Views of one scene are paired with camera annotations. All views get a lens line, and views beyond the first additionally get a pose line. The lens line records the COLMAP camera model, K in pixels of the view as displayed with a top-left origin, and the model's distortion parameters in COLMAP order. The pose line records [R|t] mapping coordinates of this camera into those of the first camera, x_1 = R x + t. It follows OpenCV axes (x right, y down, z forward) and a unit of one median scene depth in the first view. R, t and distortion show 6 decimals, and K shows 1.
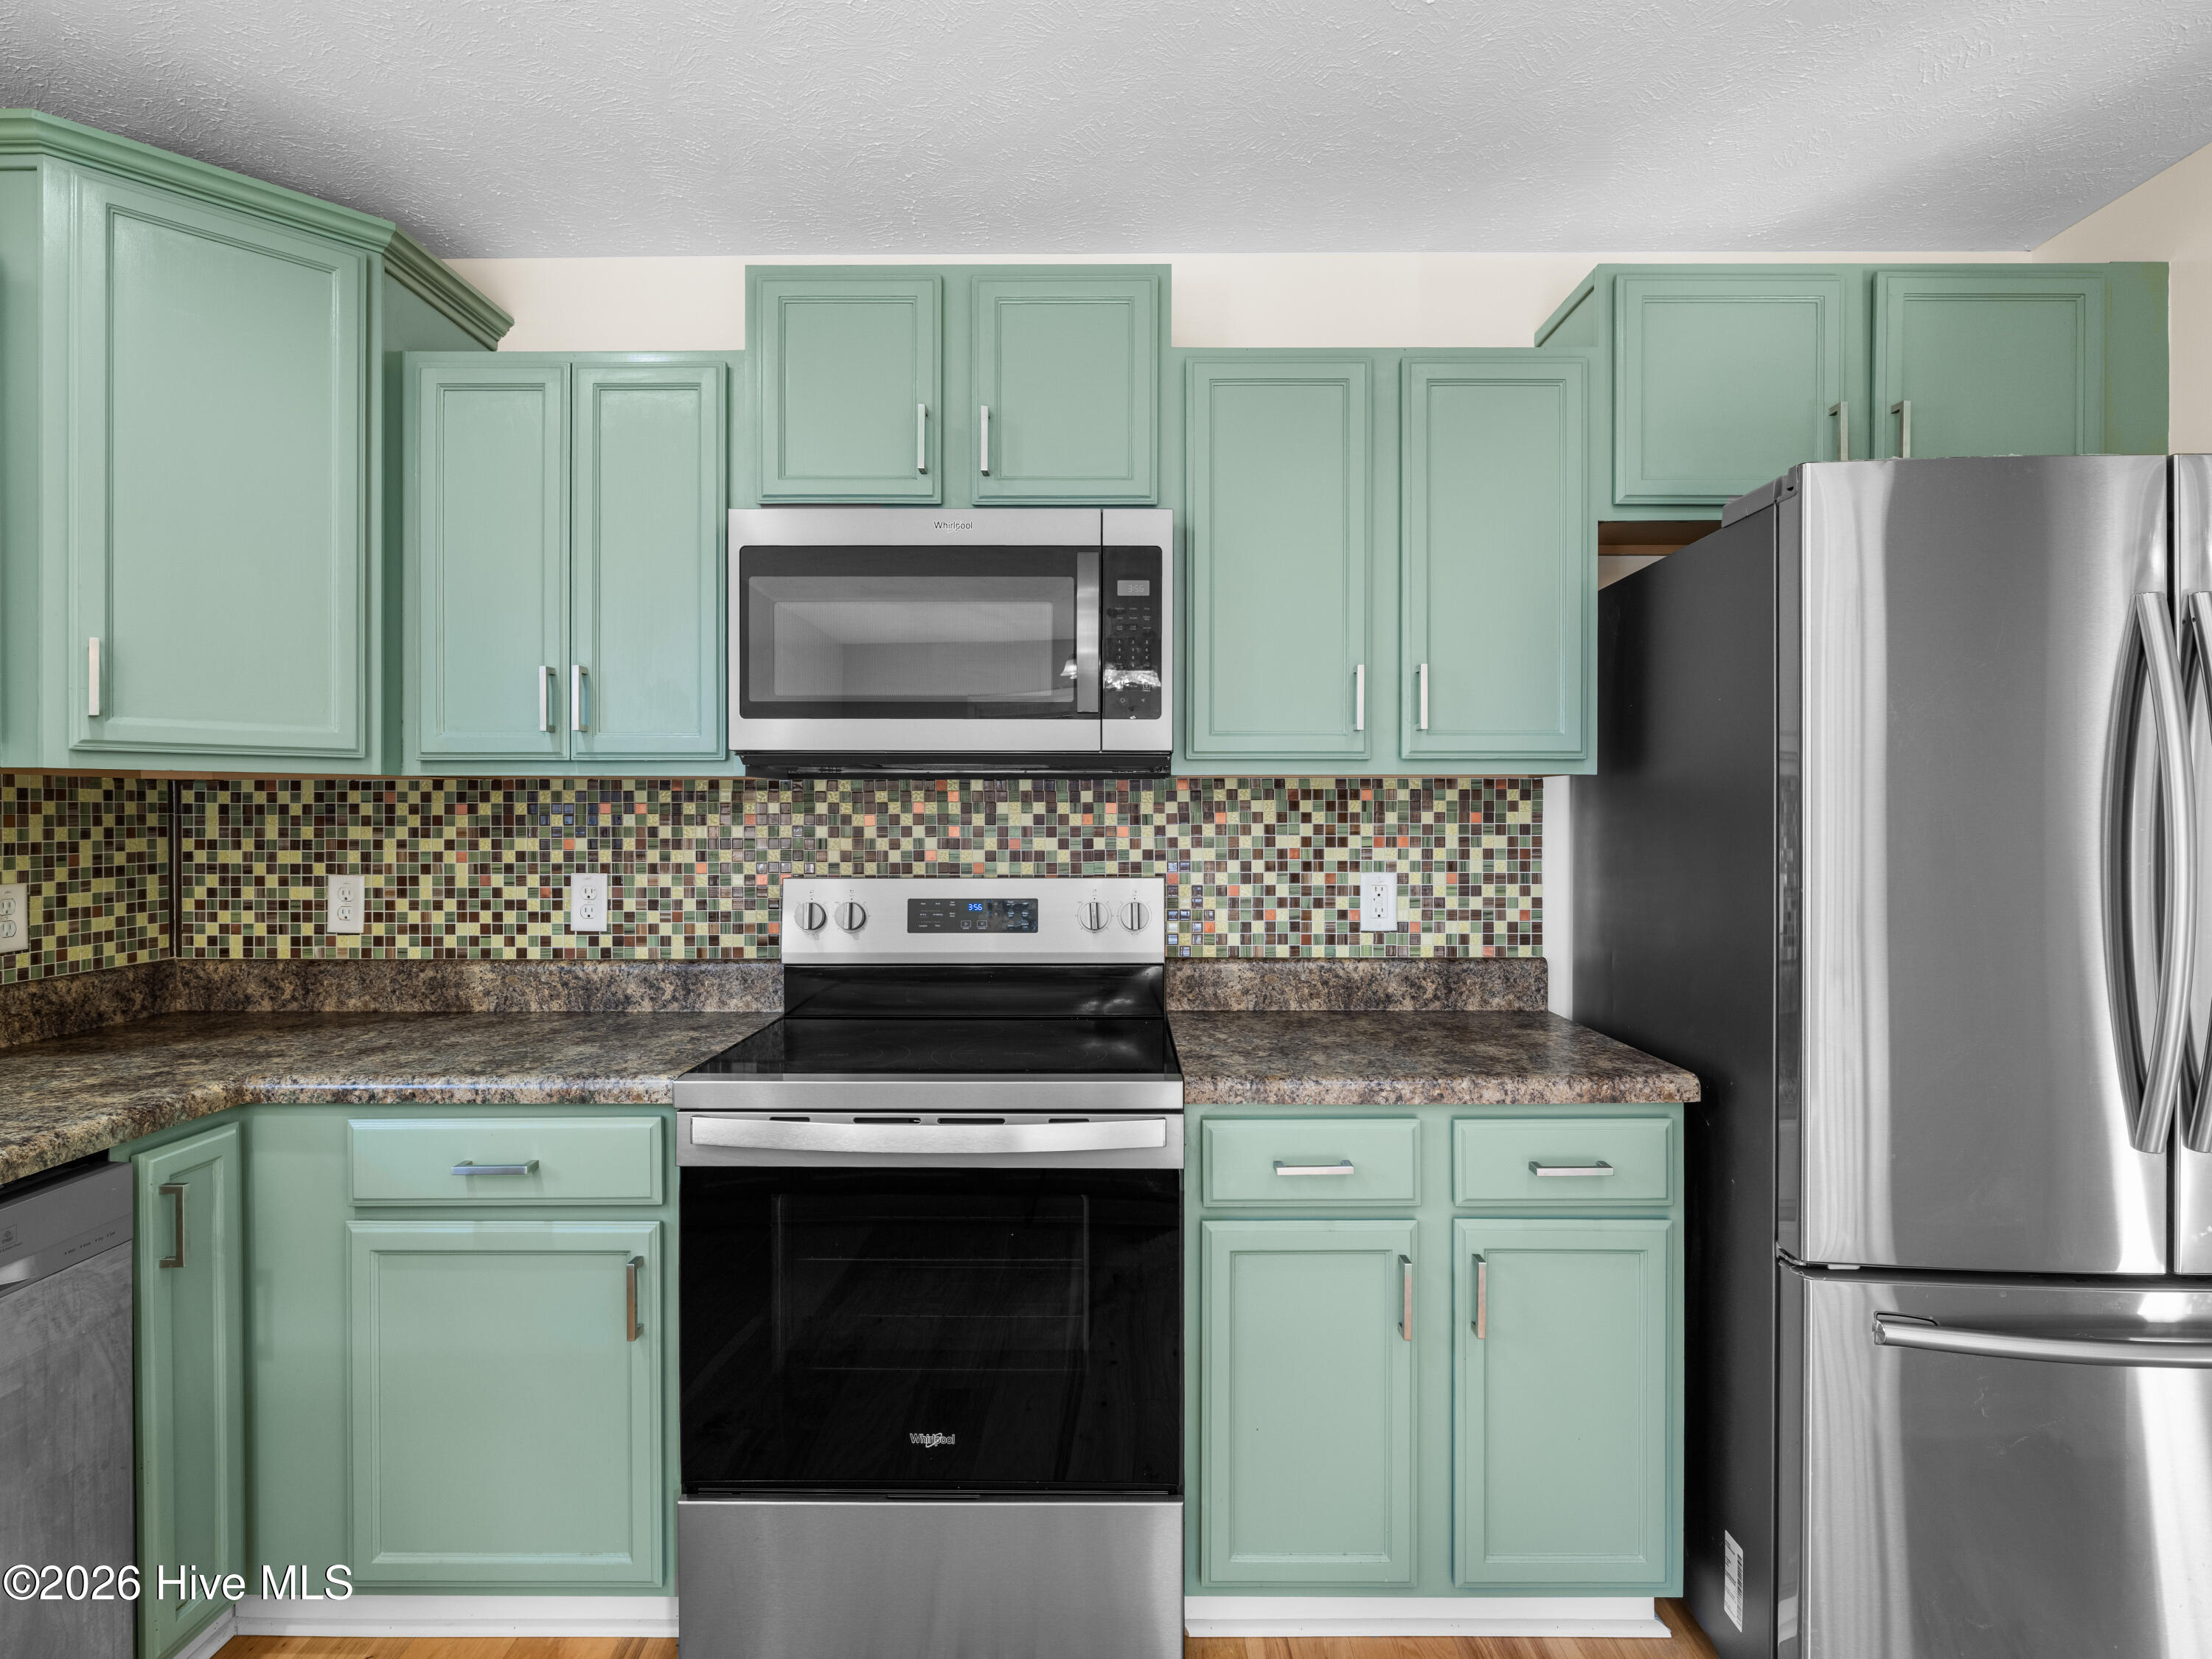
lens RADIAL K [[1148.9, 0, 1113.5], [0, 1148.9, 821.0], [0, 0, 1]] dist [-0.007629, 0.000295]
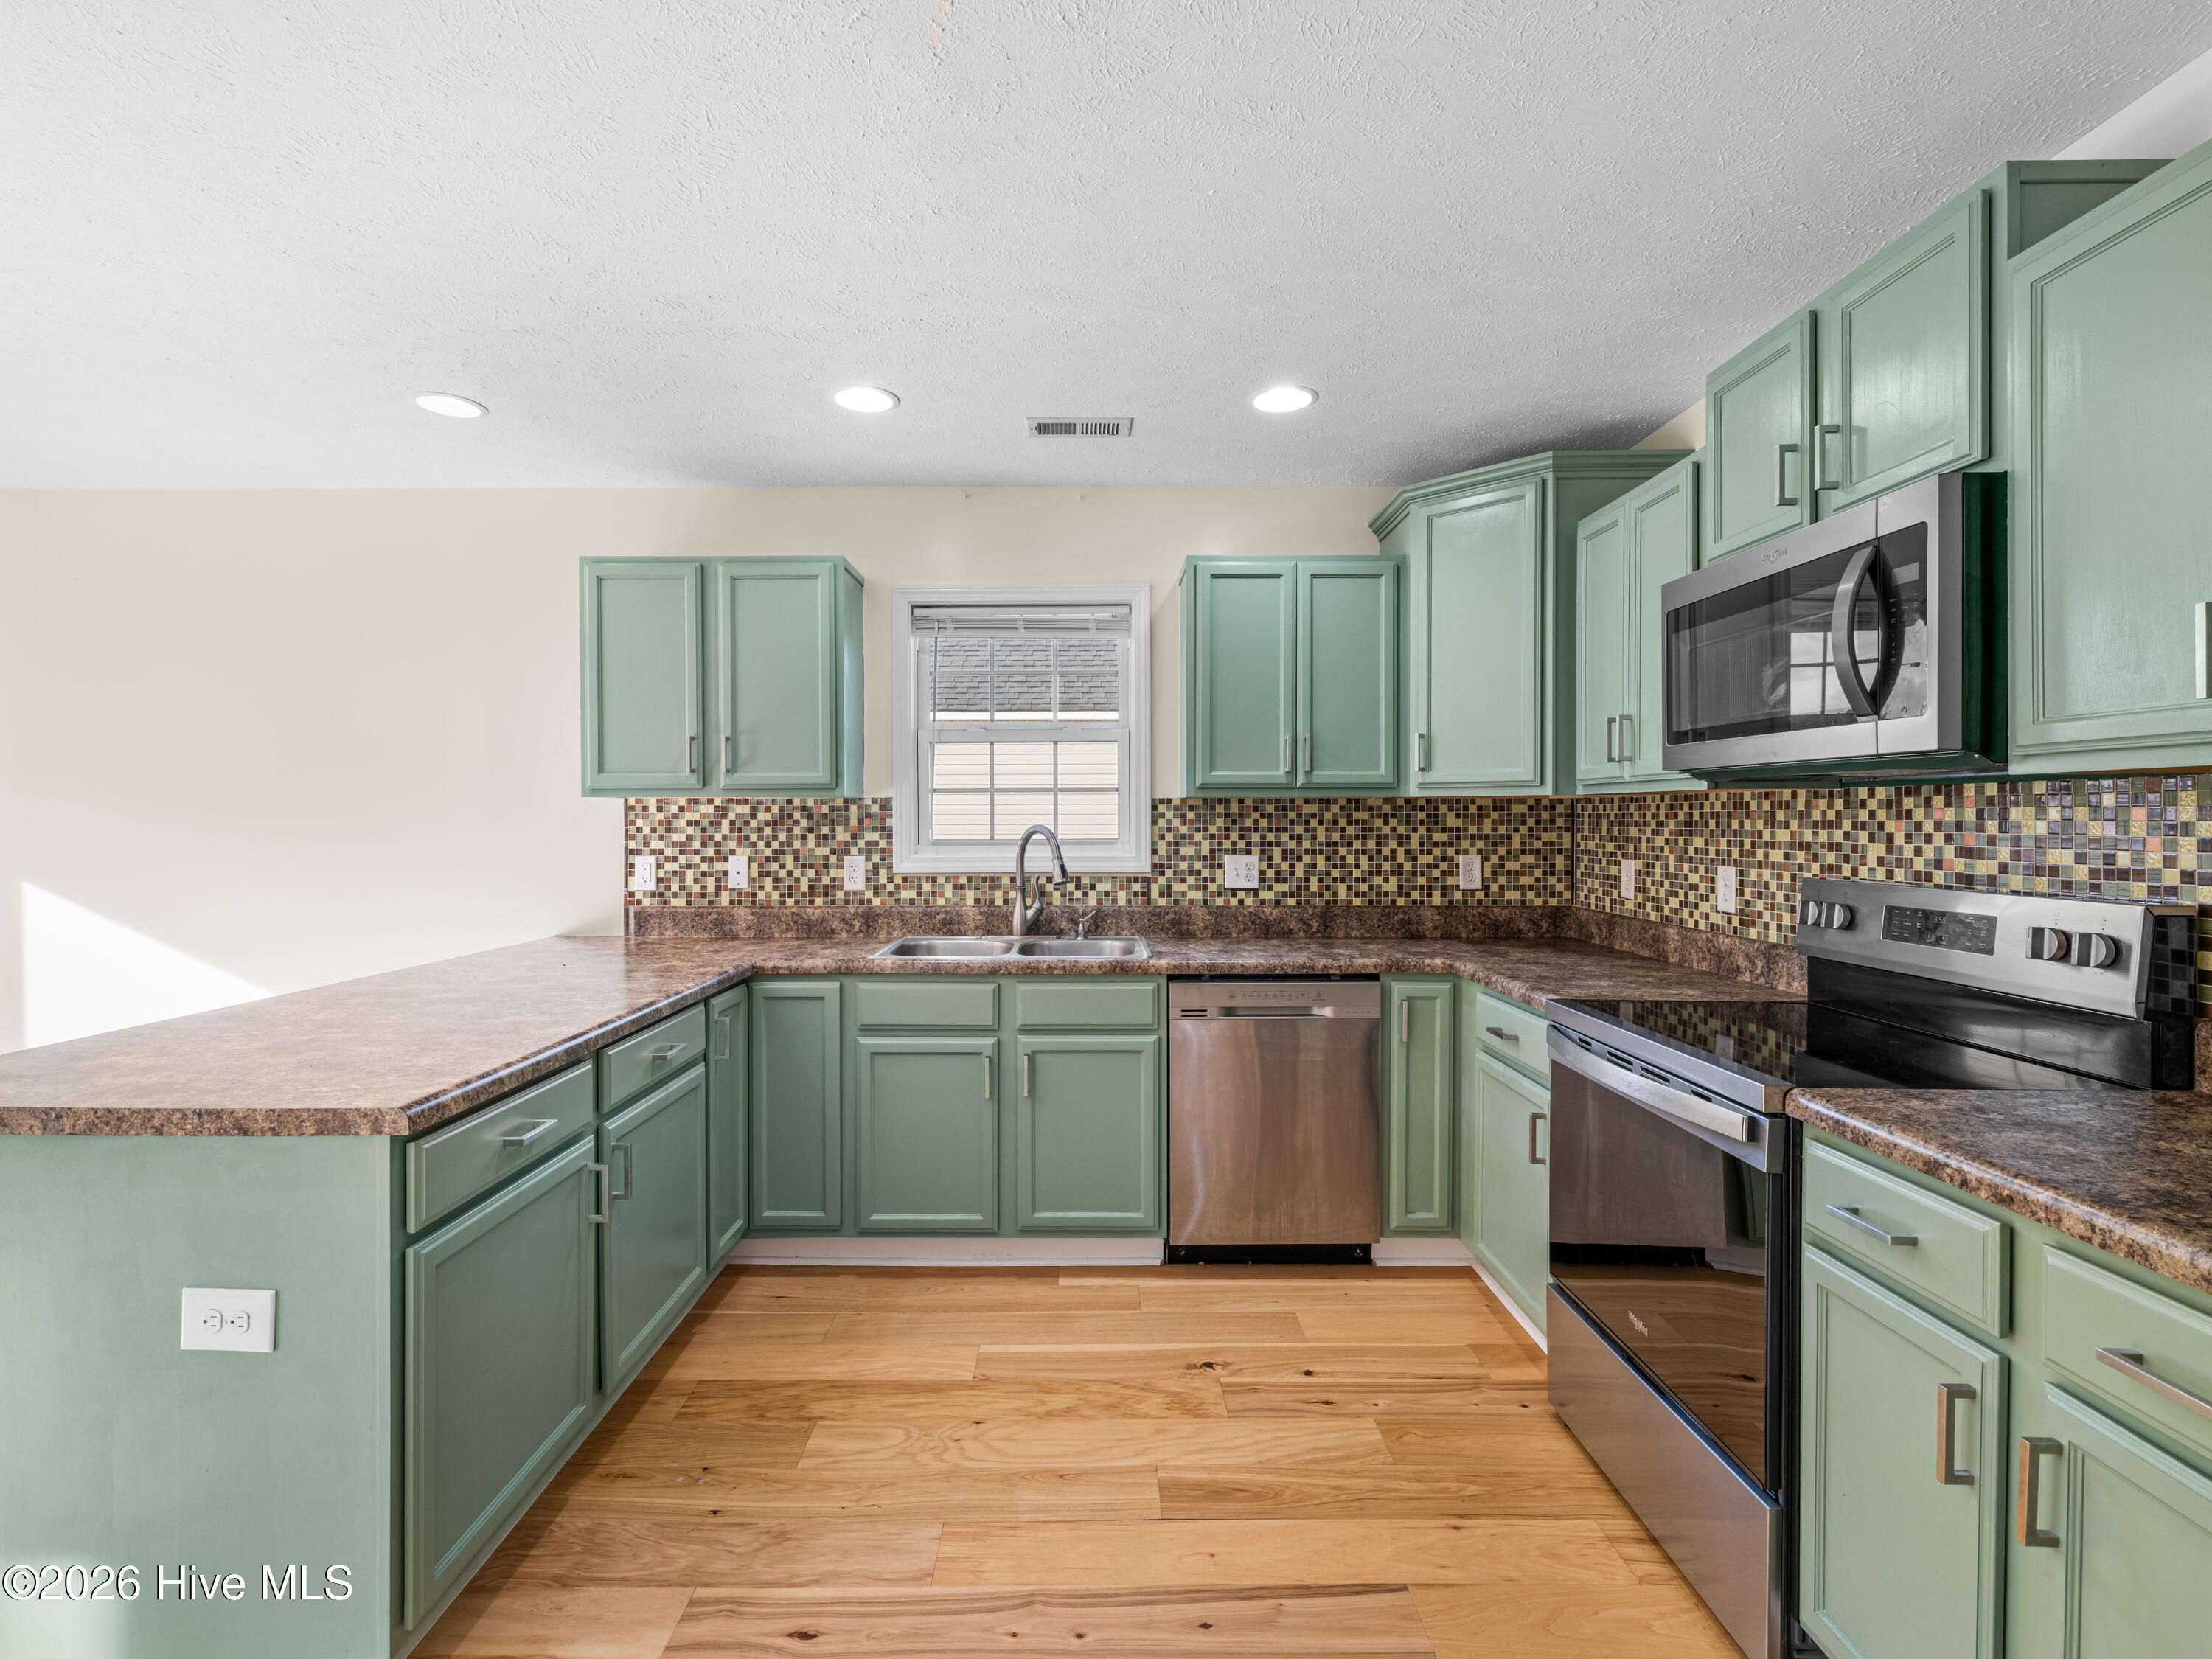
lens RADIAL K [[1050.0, 0, 1072.1], [0, 1050.0, 829.7], [0, 0, 1]] dist [0.002303, 0.000165]
pose [[-0.010335, 0.012675, -0.999866, 0.714075], [-0.005501, 0.999904, 0.012732, -0.005685], [0.999931, 0.005632, -0.010265, 0.287704]]
